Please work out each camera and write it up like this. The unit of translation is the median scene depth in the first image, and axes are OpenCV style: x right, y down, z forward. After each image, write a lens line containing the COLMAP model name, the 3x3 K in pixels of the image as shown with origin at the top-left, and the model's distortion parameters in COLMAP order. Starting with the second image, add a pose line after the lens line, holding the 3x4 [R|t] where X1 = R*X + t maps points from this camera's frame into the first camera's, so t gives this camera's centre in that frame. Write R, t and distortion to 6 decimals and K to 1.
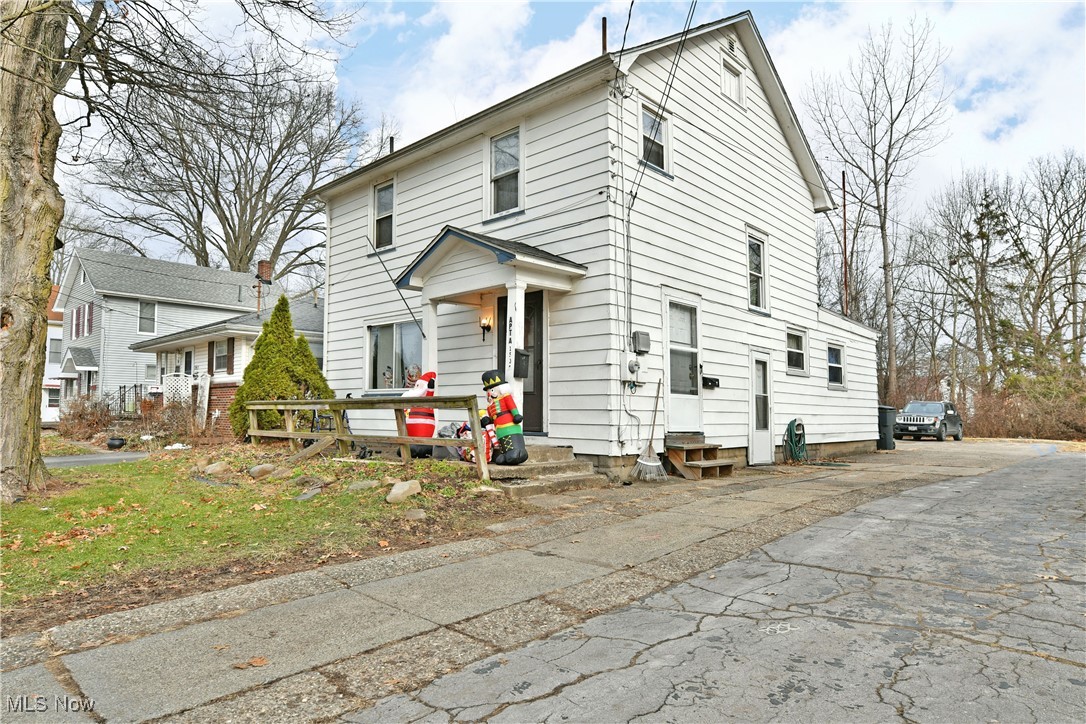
lens RADIAL K [[654.1, 0, 541.9], [0, 654.1, 365.4], [0, 0, 1]] dist [-0.007768, -0.001485]
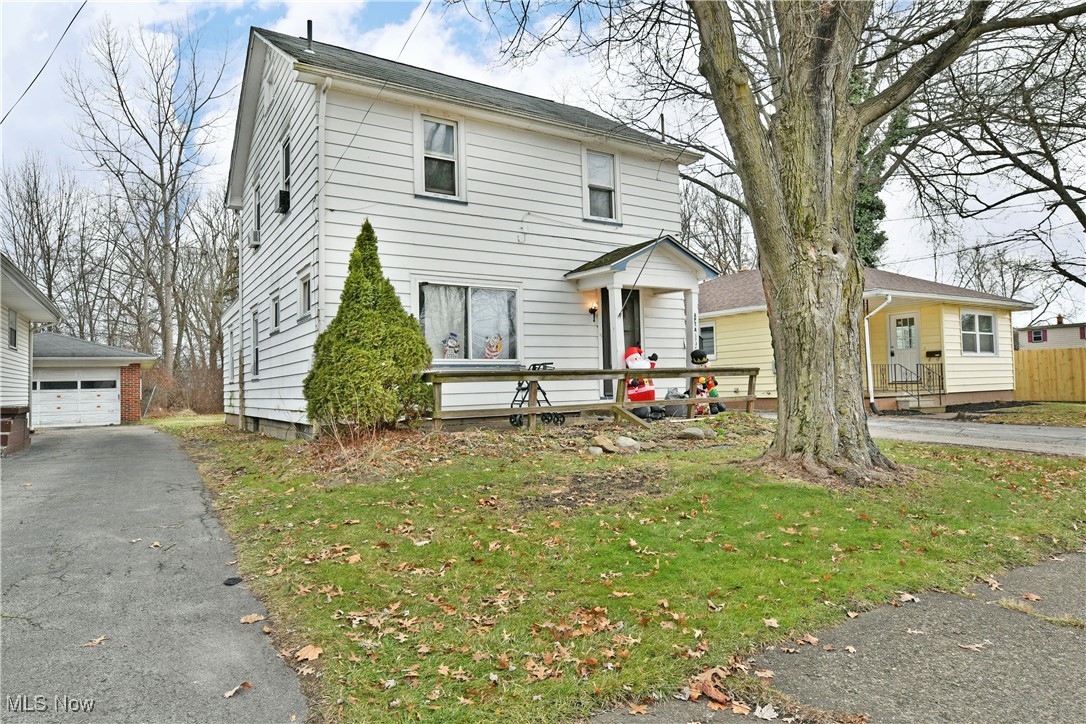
lens RADIAL K [[654.1, 0, 541.9], [0, 654.1, 365.4], [0, 0, 1]] dist [-0.007768, -0.001485]
pose [[0.255769, 0.017263, 0.966584, -1.237143], [-0.043256, 0.999044, -0.006397, 0.052645], [-0.965770, -0.040174, 0.256271, 0.768441]]
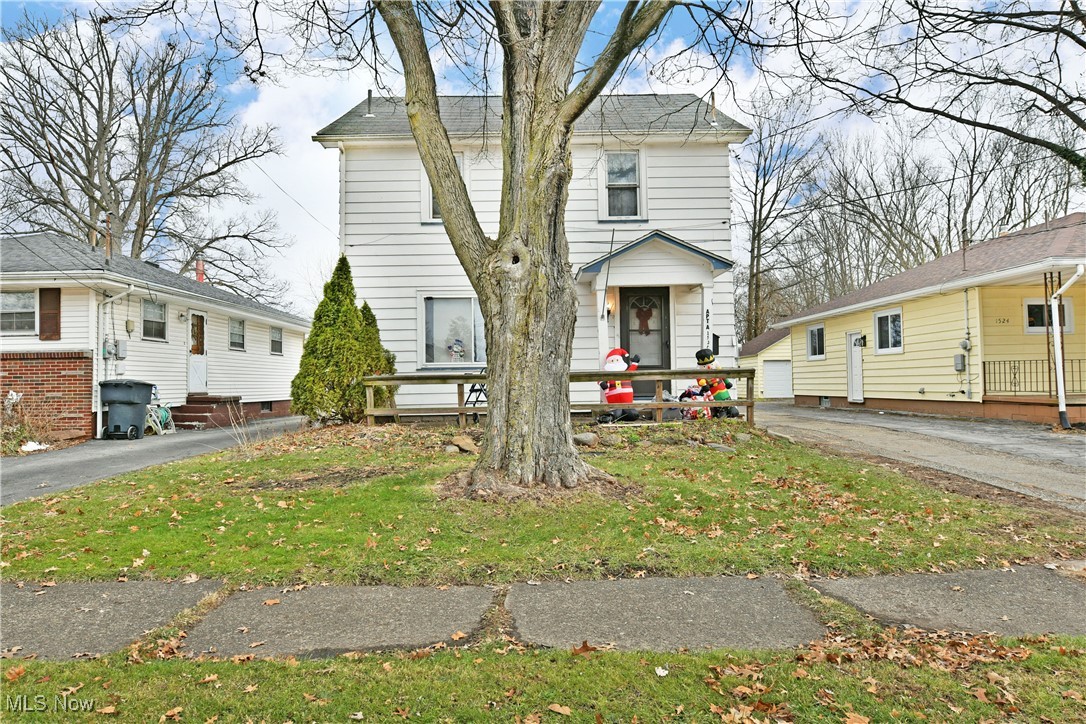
lens RADIAL K [[654.1, 0, 541.9], [0, 654.1, 365.4], [0, 0, 1]] dist [-0.007768, -0.001485]
pose [[0.718427, 0.000919, 0.695602, -0.983745], [-0.028712, 0.999186, 0.028334, 0.009750], [-0.695009, -0.040328, 0.717869, 0.220574]]
